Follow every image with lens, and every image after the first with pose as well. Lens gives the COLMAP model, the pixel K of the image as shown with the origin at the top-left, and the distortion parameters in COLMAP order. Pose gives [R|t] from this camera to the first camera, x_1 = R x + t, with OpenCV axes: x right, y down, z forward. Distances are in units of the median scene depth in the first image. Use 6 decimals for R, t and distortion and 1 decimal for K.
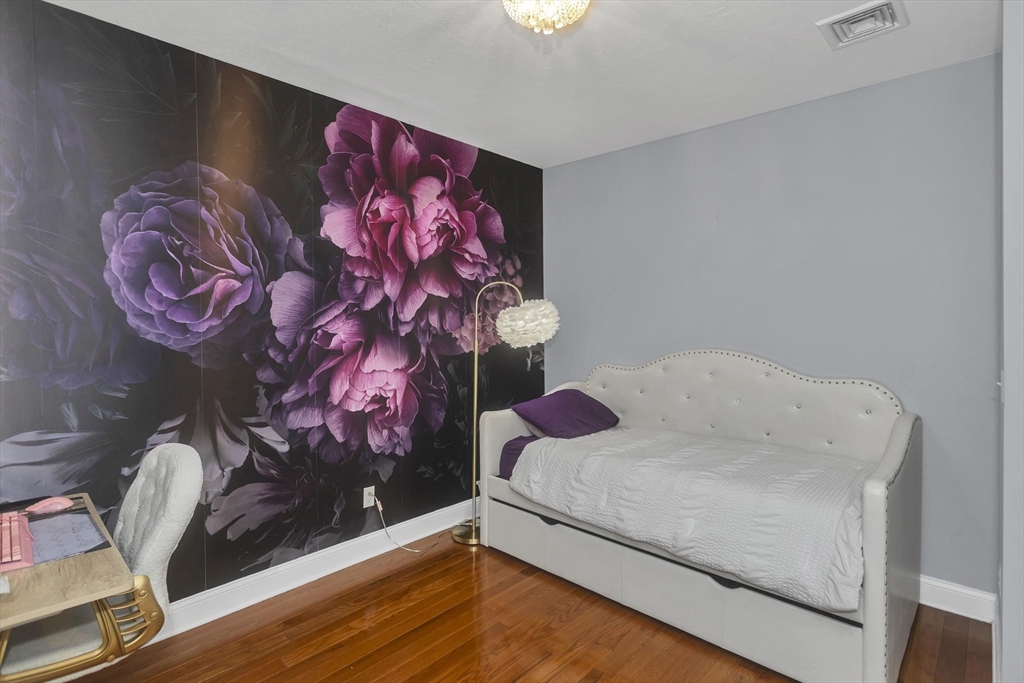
lens RADIAL K [[498.1, 0, 527.4], [0, 498.1, 322.1], [0, 0, 1]] dist [0.002474, 0.000556]
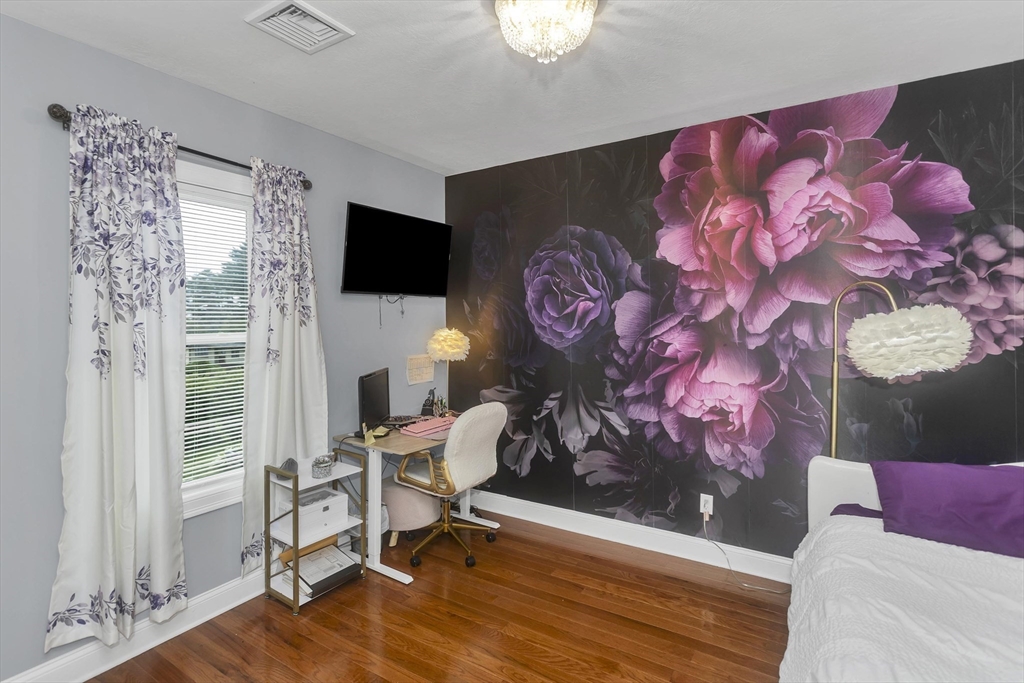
lens RADIAL K [[498.1, 0, 523.3], [0, 498.1, 326.7], [0, 0, 1]] dist [0.002474, 0.000556]
pose [[0.207176, 0.025263, -0.977977, 0.617252], [0.003750, 0.999639, 0.026616, -0.043562], [0.978296, -0.009182, 0.207007, 0.438779]]
